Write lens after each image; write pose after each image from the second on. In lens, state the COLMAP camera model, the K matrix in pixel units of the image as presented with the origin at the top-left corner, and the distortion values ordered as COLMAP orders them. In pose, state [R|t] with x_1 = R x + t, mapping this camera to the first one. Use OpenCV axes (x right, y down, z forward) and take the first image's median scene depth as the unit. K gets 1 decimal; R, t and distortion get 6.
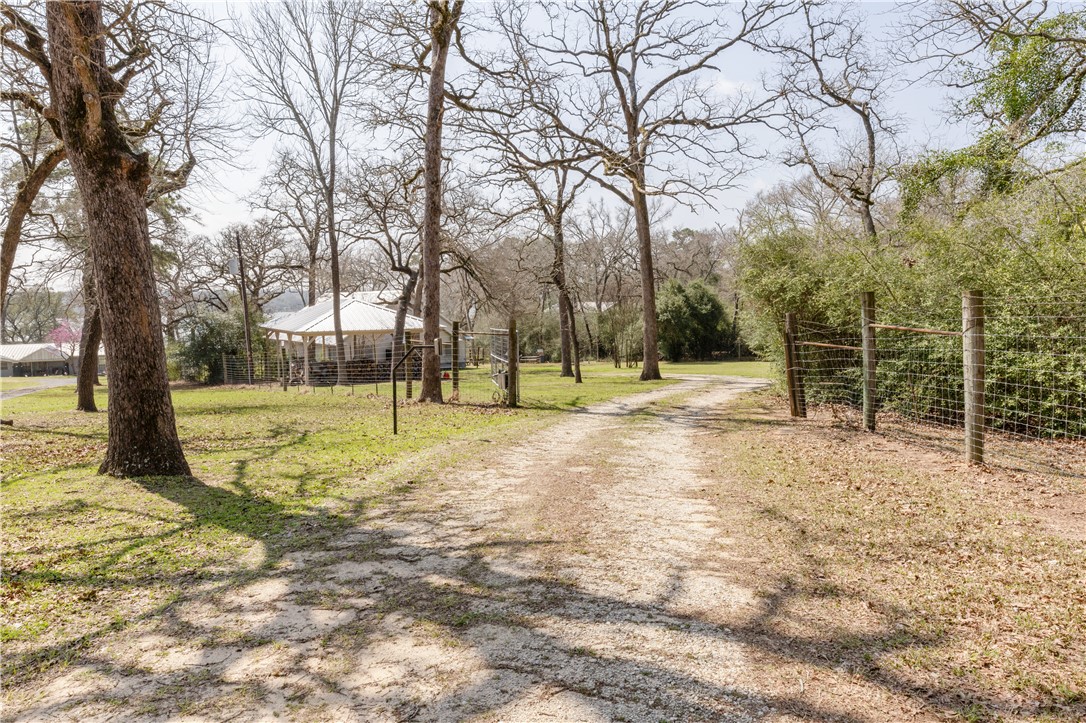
lens RADIAL K [[735.7, 0, 543.0], [0, 735.7, 361.5], [0, 0, 1]] dist [0.001673, -0.000762]
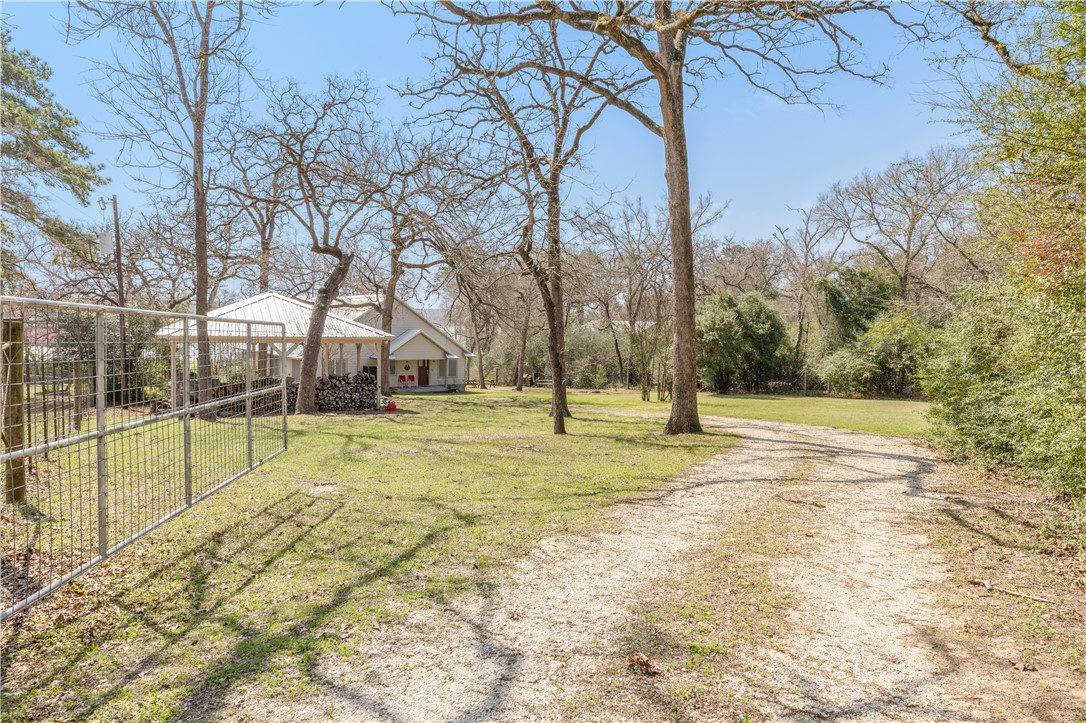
lens RADIAL K [[735.7, 0, 543.0], [0, 735.7, 361.5], [0, 0, 1]] dist [0.001673, -0.000762]
pose [[0.997665, 0.034417, -0.058993, 0.033375], [-0.036065, 0.998982, -0.027107, -0.006027], [0.058000, 0.029171, 0.997890, 0.200641]]
